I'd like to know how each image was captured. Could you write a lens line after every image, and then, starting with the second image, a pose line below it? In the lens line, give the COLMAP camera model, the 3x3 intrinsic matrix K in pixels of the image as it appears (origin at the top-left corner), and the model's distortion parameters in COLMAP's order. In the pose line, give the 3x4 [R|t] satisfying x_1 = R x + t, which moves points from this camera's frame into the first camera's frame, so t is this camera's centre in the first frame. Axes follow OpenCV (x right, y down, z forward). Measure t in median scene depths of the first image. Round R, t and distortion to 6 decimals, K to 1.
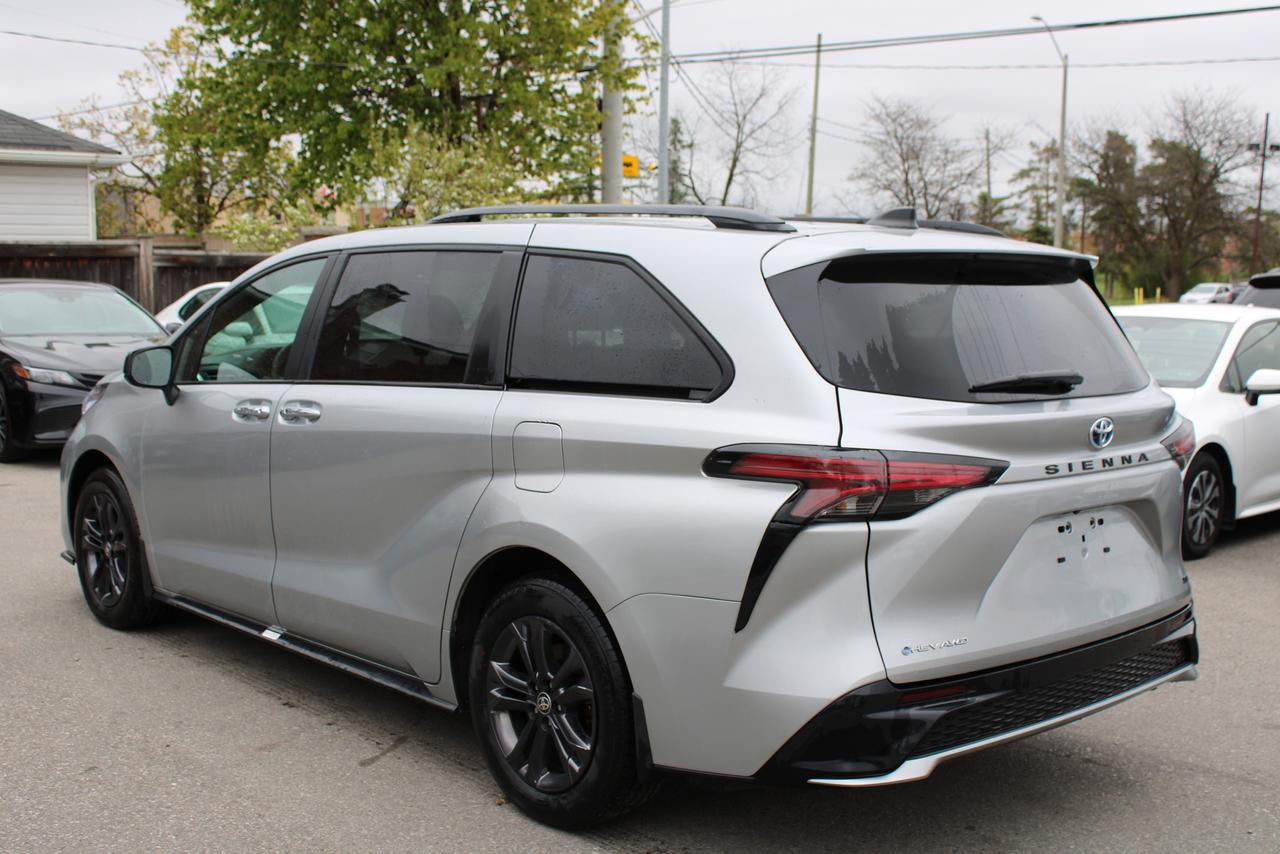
lens RADIAL K [[1499.7, 0, 630.7], [0, 1499.7, 426.9], [0, 0, 1]] dist [-0.099078, 0.000000]
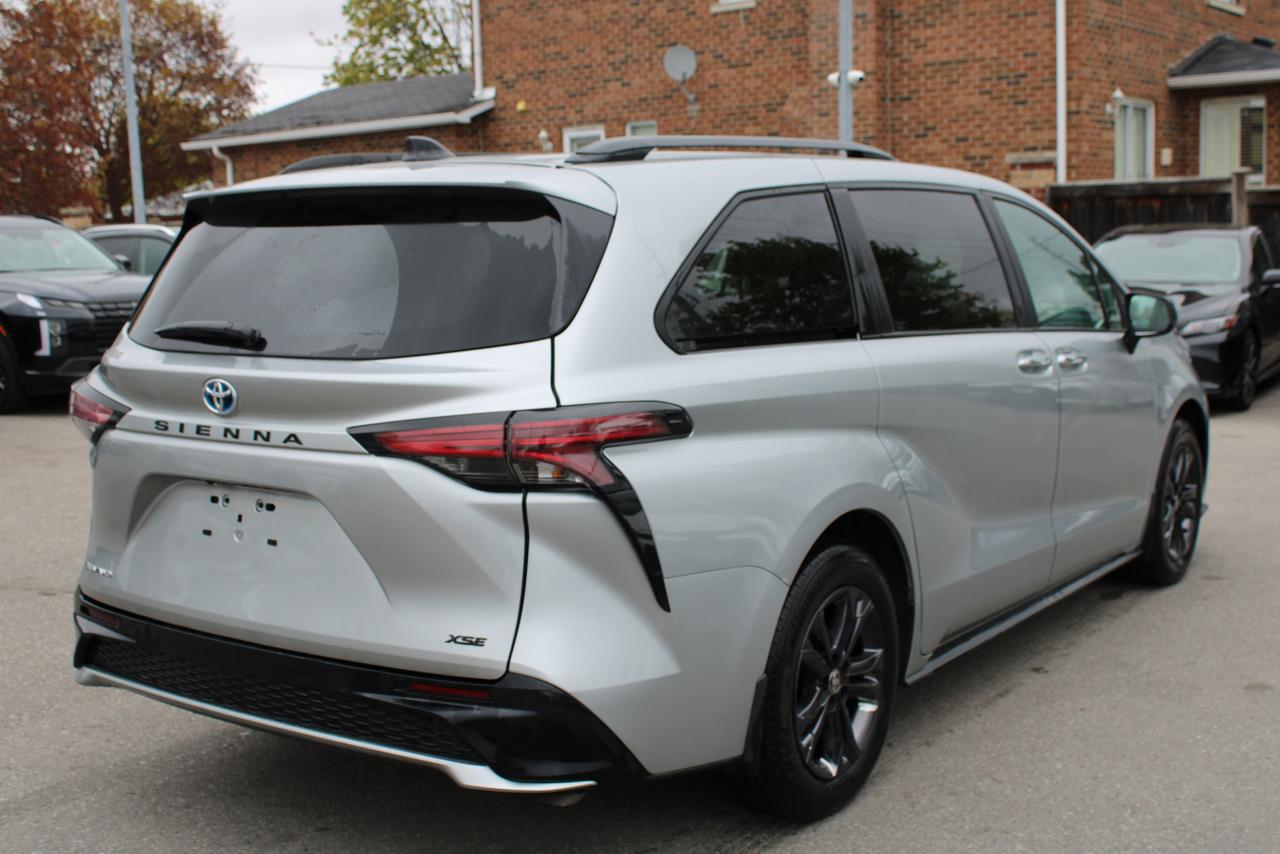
lens RADIAL K [[1513.3, 0, 639.8], [0, 1513.3, 428.6], [0, 0, 1]] dist [-0.070192, 0.000000]
pose [[0.225771, 0.110755, -0.967864, 1.208329], [-0.078359, 0.992362, 0.095280, -0.079086], [0.971024, 0.054329, 0.232725, 1.026360]]
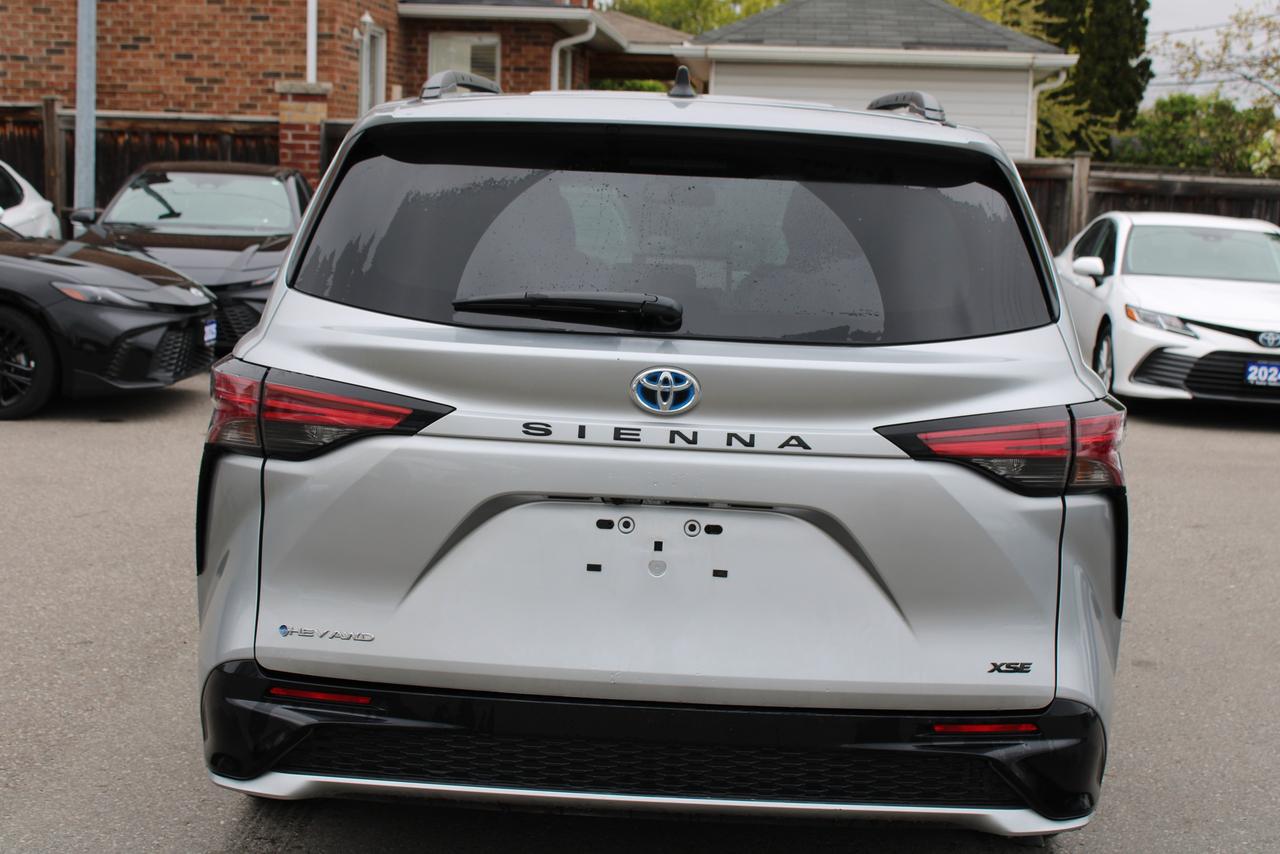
lens RADIAL K [[1837.5, 0, 628.8], [0, 1837.5, 424.4], [0, 0, 1]] dist [-0.018436, 0.000000]
pose [[0.725216, 0.109714, -0.679724, 0.862732], [-0.103424, 0.993380, 0.049996, -0.020408], [0.680710, 0.034042, 0.731762, 0.380545]]
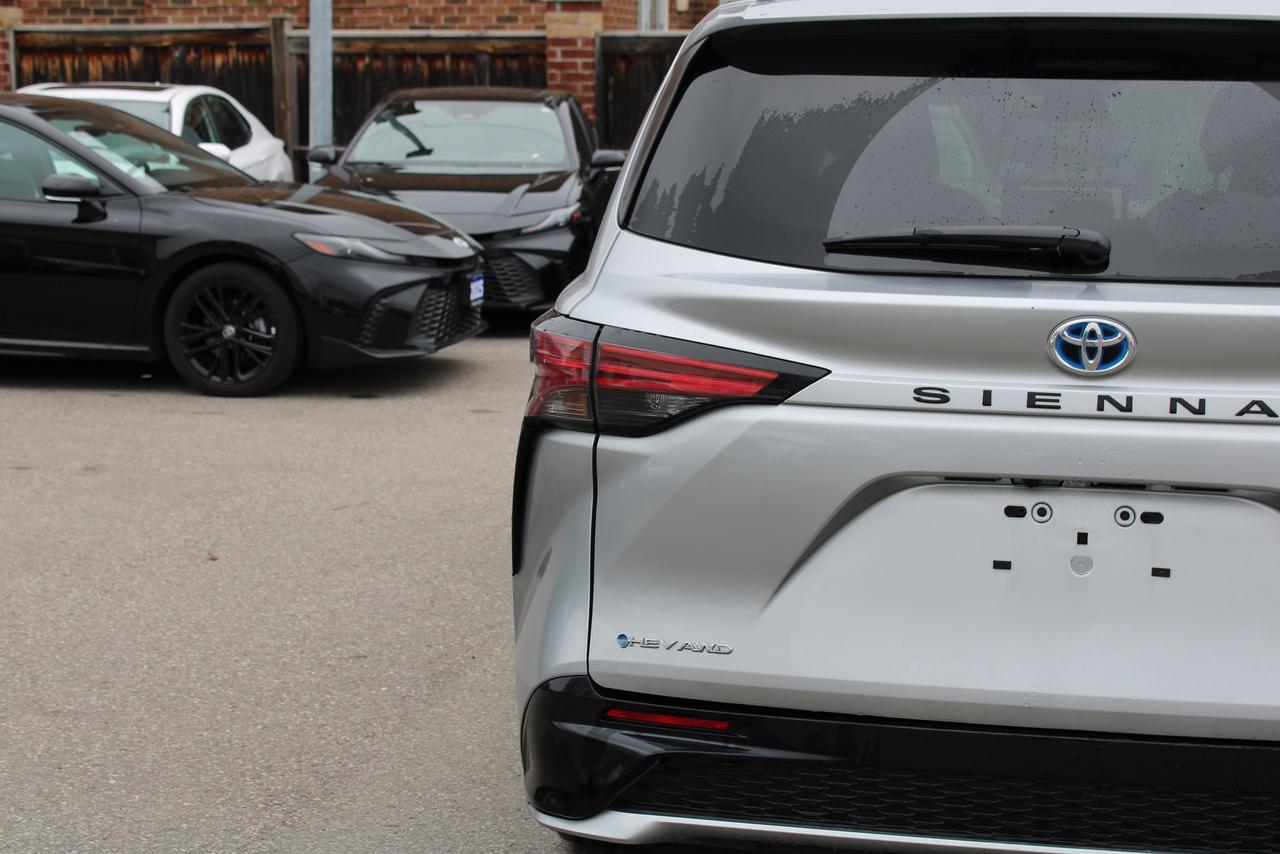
lens RADIAL K [[2235.6, 0, 633.0], [0, 2235.6, 416.1], [0, 0, 1]] dist [0.007385, 0.000000]
pose [[0.621014, 0.108849, -0.776204, 0.841301], [-0.085030, 0.993821, 0.071337, -0.014380], [0.779174, 0.021699, 0.626433, 0.357893]]
